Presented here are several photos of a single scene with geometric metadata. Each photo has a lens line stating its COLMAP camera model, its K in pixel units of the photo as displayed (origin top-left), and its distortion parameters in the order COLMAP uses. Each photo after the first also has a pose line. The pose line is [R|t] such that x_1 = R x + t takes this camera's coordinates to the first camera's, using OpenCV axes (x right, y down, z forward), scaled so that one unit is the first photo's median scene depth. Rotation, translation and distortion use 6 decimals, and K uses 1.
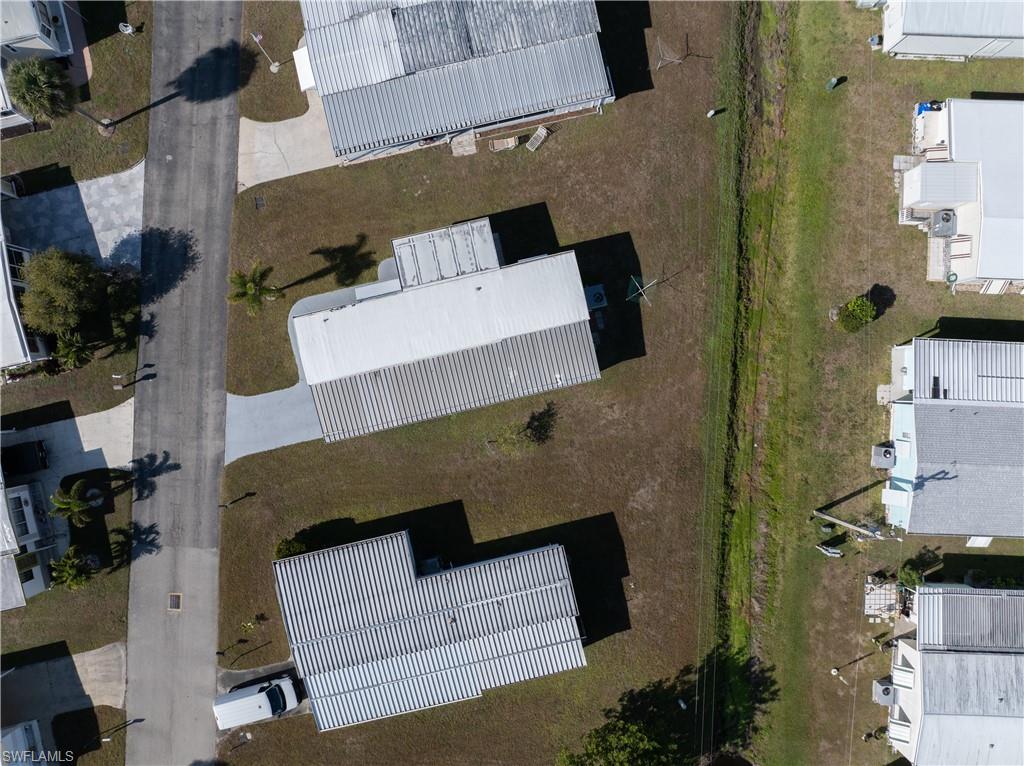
lens RADIAL K [[721.3, 0, 511.6], [0, 721.3, 378.2], [0, 0, 1]] dist [-0.039334, 0.003940]
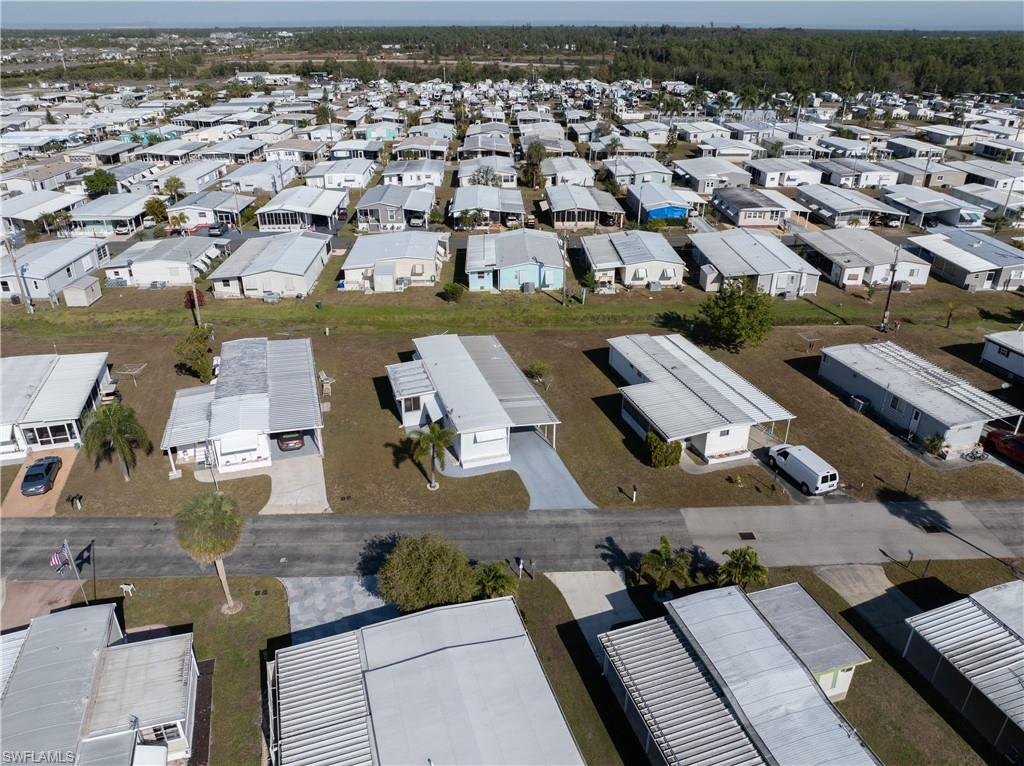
lens RADIAL K [[721.3, 0, 511.6], [0, 721.3, 378.2], [0, 0, 1]] dist [-0.039334, 0.003940]
pose [[-0.073696, -0.438510, 0.895700, -1.238939], [0.997278, -0.030472, 0.067135, -0.067314], [-0.002146, 0.898209, 0.439562, 0.376537]]
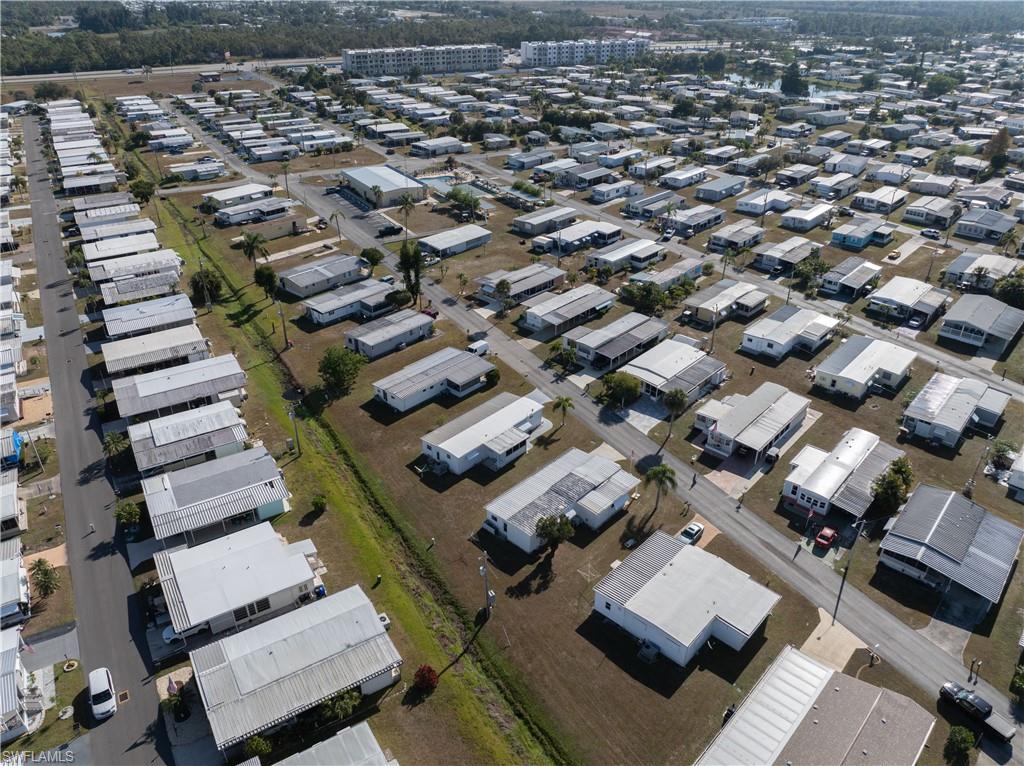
lens RADIAL K [[721.3, 0, 511.6], [0, 721.3, 378.2], [0, 0, 1]] dist [-0.039334, 0.003940]
pose [[-0.827539, 0.275633, -0.489087, 0.888089], [-0.561404, -0.409720, 0.718996, -1.617711], [-0.002209, 0.869572, 0.493800, -0.267370]]
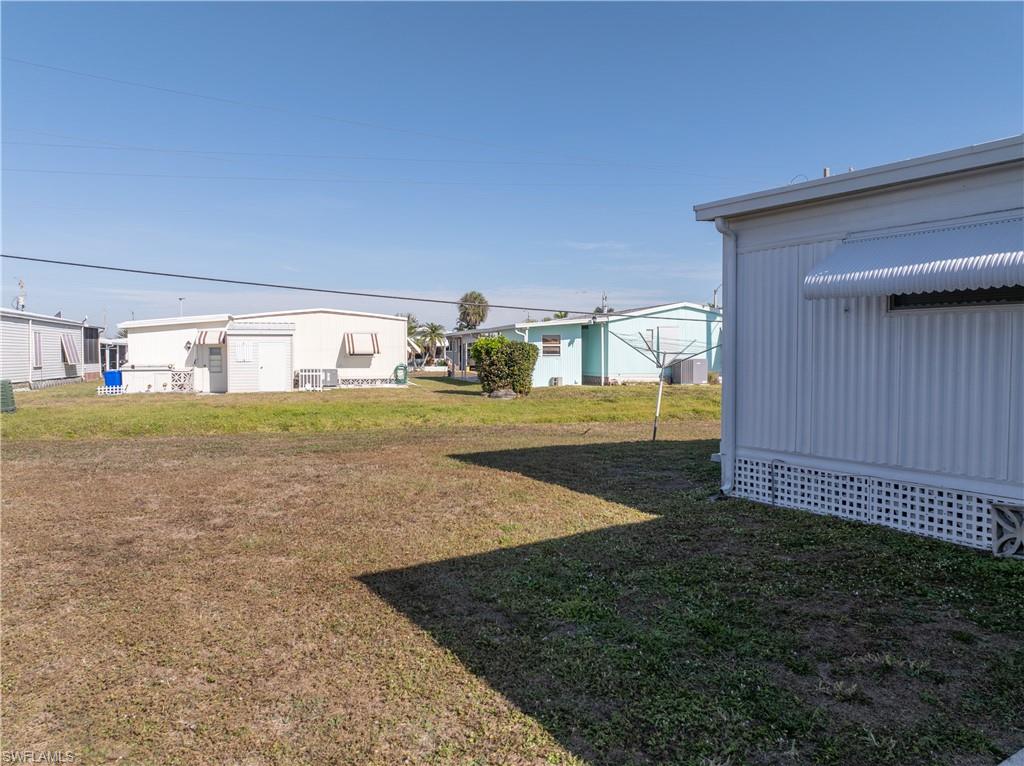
lens RADIAL K [[721.3, 0, 511.6], [0, 721.3, 378.2], [0, 0, 1]] dist [-0.039334, 0.003940]
pose [[-0.316782, -0.029212, 0.948048, -0.063213], [0.948498, -0.009745, 0.316632, -0.254241], [-0.000010, 0.999526, 0.030795, 0.963360]]
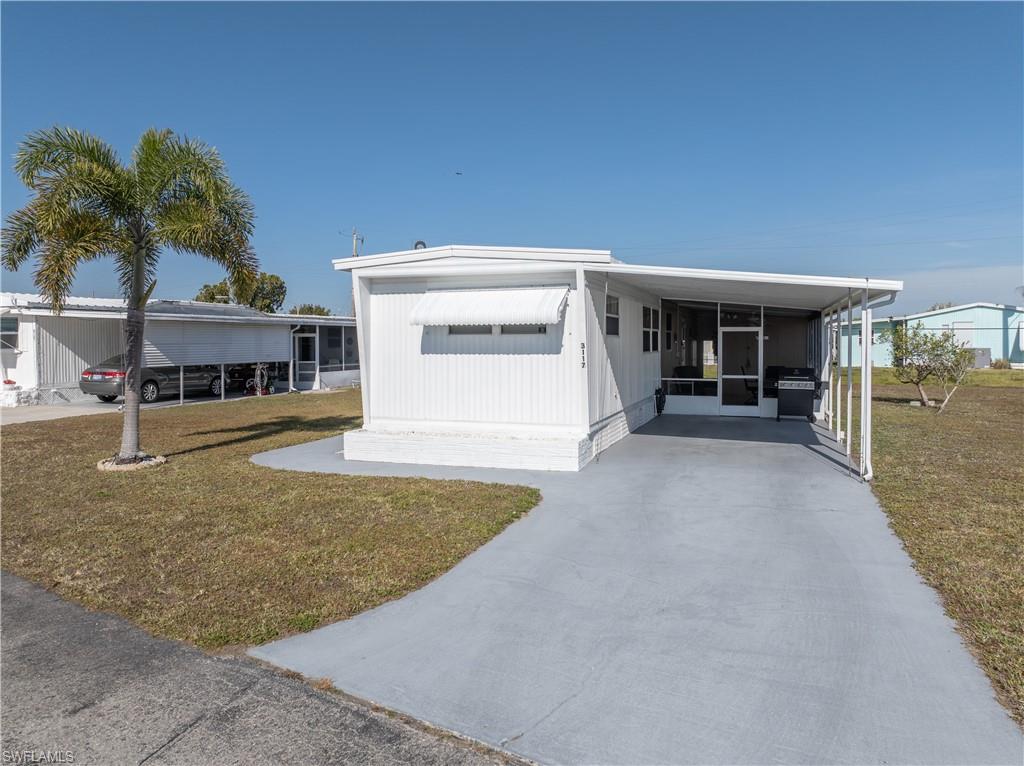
lens RADIAL K [[729.0, 0, 529.9], [0, 729.0, 352.0], [0, 0, 1]] dist [-0.041389, 0.004635]
pose [[0.524333, -0.011313, 0.851438, -0.458175], [0.851512, 0.005293, -0.524308, 0.102818], [0.001425, 0.999922, 0.012408, 0.959946]]
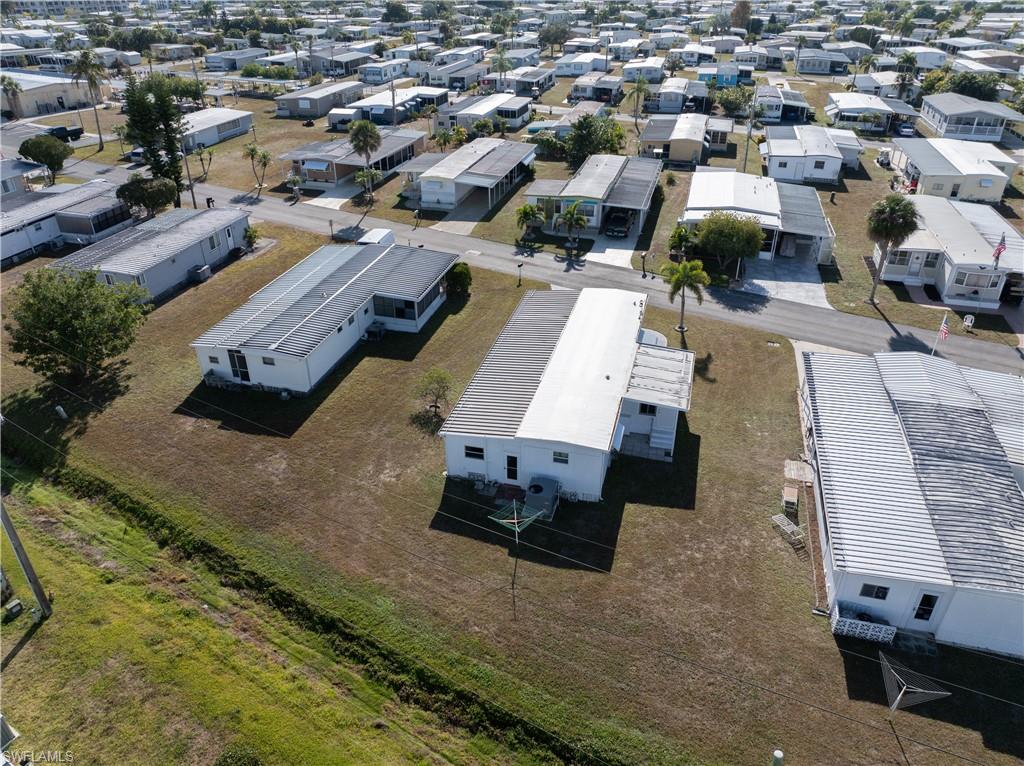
lens RADIAL K [[721.3, 0, 511.6], [0, 721.3, 378.2], [0, 0, 1]] dist [-0.039334, 0.003940]
pose [[-0.472828, 0.444637, -0.760745, 0.601020], [-0.881147, -0.234879, 0.410380, -0.344322], [0.003787, 0.864367, 0.502847, 0.537651]]
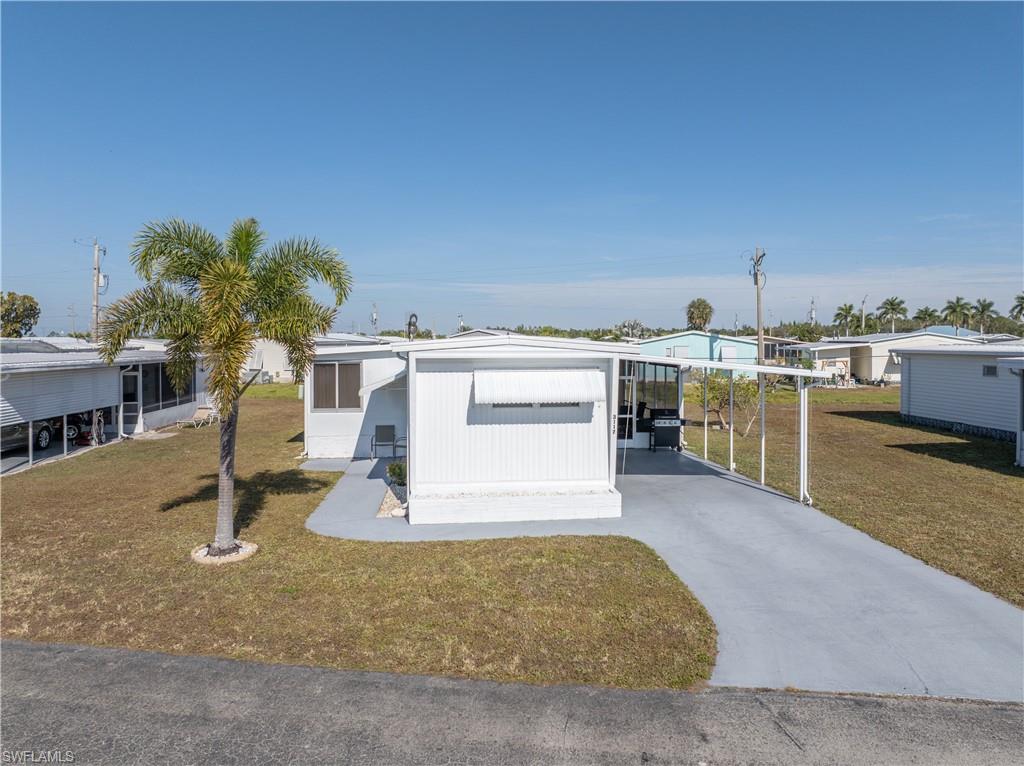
lens RADIAL K [[729.0, 0, 529.9], [0, 729.0, 352.0], [0, 0, 1]] dist [-0.041389, 0.004635]
pose [[0.119672, -0.011076, 0.992752, -0.543344], [0.992810, -0.001461, -0.119695, 0.002782], [0.002776, 0.999938, 0.010821, 0.932916]]
